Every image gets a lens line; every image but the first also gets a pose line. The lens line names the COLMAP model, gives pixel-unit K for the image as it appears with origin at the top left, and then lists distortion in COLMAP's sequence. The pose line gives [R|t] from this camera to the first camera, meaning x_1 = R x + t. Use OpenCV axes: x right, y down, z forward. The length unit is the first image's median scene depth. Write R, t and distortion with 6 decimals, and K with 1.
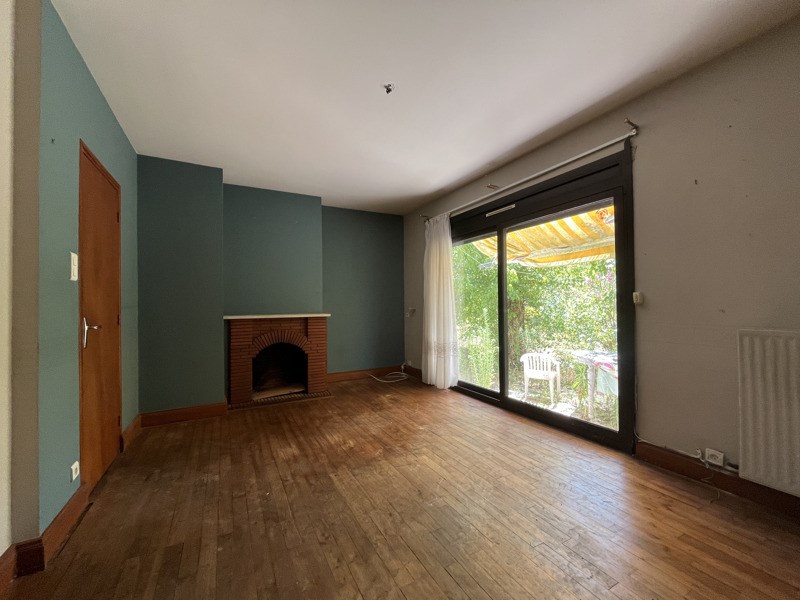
lens RADIAL K [[327.1, 0, 401.8], [0, 327.1, 303.0], [0, 0, 1]] dist [-0.002281, -0.000104]
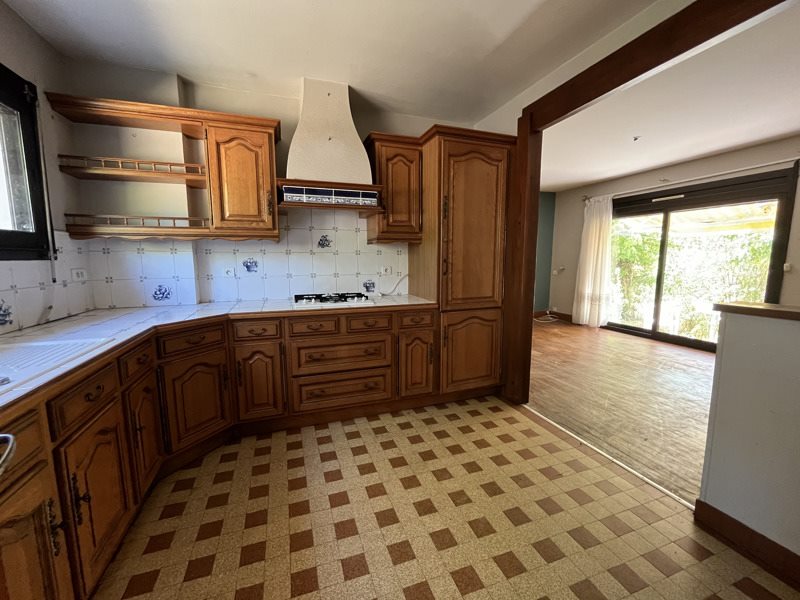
lens RADIAL K [[327.1, 0, 399.0], [0, 327.1, 304.8], [0, 0, 1]] dist [-0.002281, -0.000104]
pose [[0.987285, 0.029991, -0.156103, -0.481852], [-0.006719, 0.989036, 0.147522, -0.030480], [0.158815, -0.144598, 0.976662, -0.473163]]
